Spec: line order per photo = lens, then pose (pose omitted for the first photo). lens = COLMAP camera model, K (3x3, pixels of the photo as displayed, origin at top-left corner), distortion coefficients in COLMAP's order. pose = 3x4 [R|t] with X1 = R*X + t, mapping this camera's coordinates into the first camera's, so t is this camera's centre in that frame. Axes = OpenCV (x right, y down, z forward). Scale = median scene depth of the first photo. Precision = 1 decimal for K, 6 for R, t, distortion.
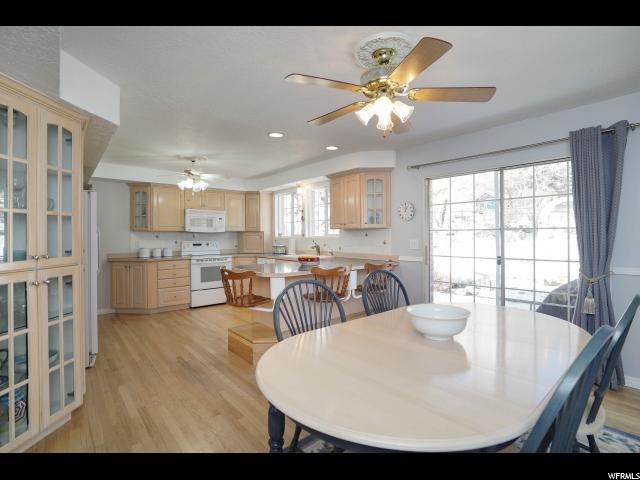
lens RADIAL K [[313.8, 0, 320.0], [0, 313.8, 240.0], [0, 0, 1]] dist [-0.030279, 0.000212]
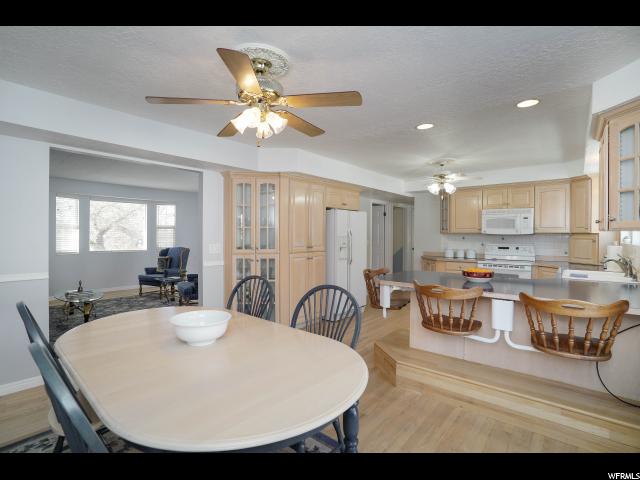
lens RADIAL K [[313.8, 0, 320.0], [0, 313.8, 240.0], [0, 0, 1]] dist [-0.030279, 0.000212]
pose [[0.160021, 0.021252, -0.986885, 0.435000], [-0.018146, 0.999663, 0.018585, -0.016288], [0.986947, 0.014935, 0.160352, 0.358733]]
